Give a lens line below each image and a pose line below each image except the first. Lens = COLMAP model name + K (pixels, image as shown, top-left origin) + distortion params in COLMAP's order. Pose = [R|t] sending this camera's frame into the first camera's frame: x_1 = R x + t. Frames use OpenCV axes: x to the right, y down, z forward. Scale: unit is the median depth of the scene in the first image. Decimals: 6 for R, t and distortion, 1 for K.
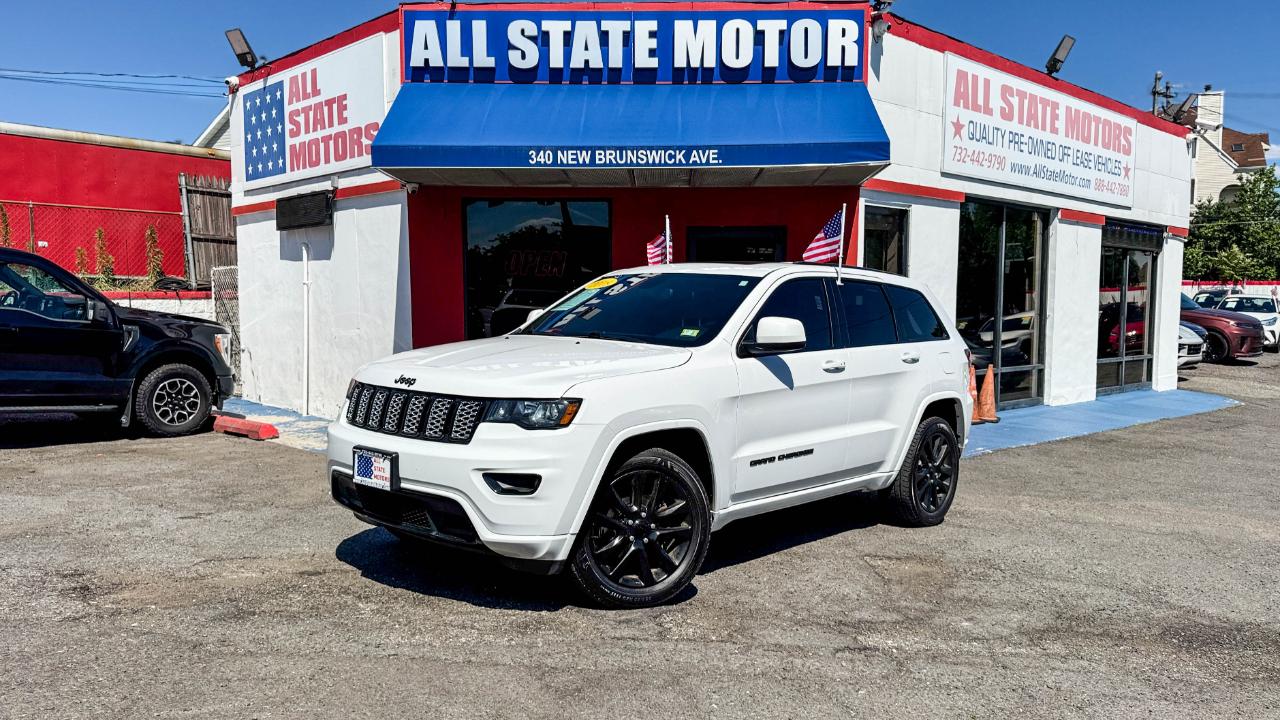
lens RADIAL K [[952.0, 0, 643.6], [0, 952.0, 406.5], [0, 0, 1]] dist [0.038008, -0.082060]
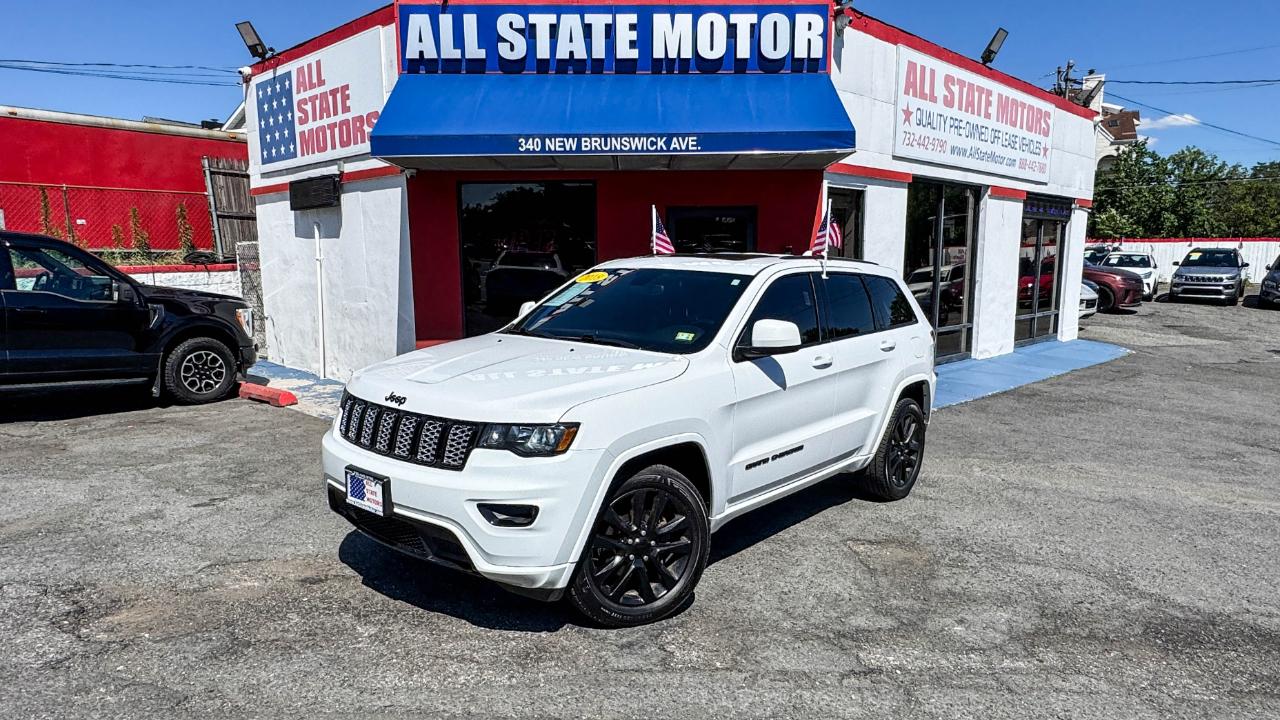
lens RADIAL K [[783.9, 0, 638.8], [0, 783.9, 399.3], [0, 0, 1]] dist [-0.038089, 0.025874]
pose [[0.999574, -0.011548, 0.026800, -0.012996], [0.009401, 0.996836, 0.078930, -0.046058], [-0.027627, -0.078644, 0.996520, 0.107456]]
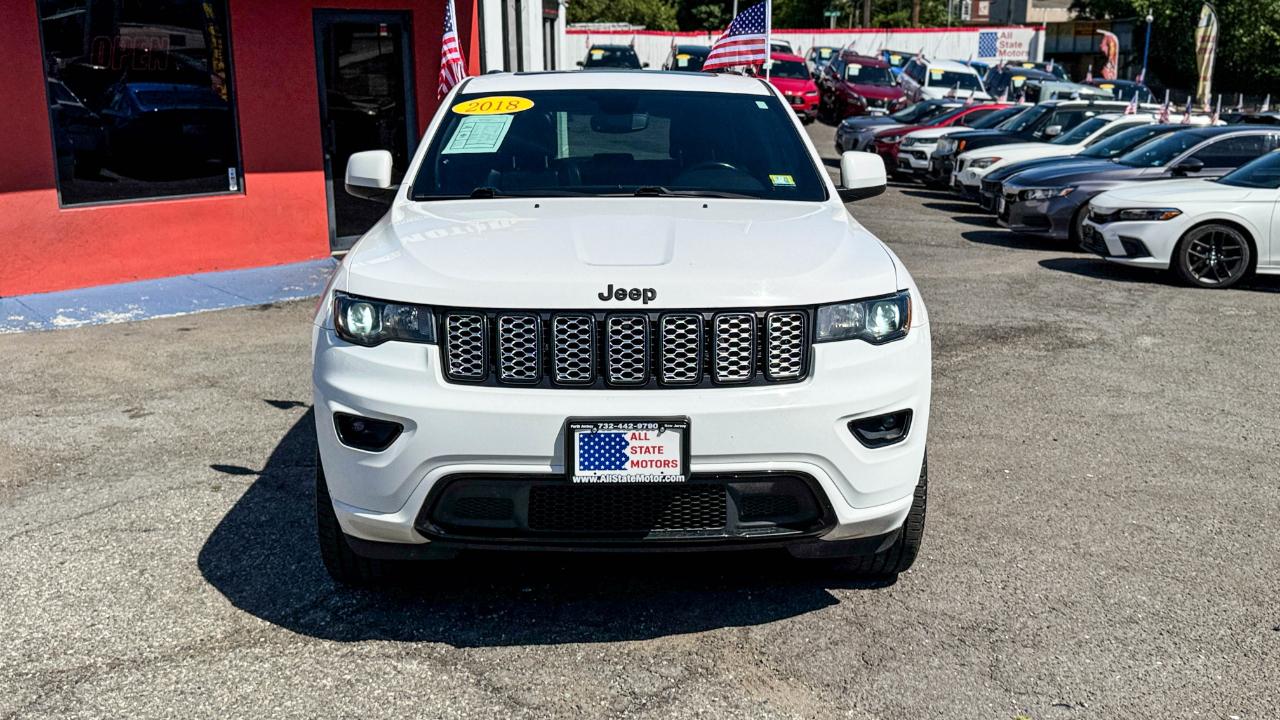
lens RADIAL K [[1282.5, 0, 612.9], [0, 1282.5, 395.2], [0, 0, 1]] dist [0.011732, 0.000000]
pose [[0.719671, -0.165973, 0.674186, -0.421082], [0.083005, 0.984611, 0.153789, -0.046350], [-0.689336, -0.054717, 0.722373, 0.232399]]
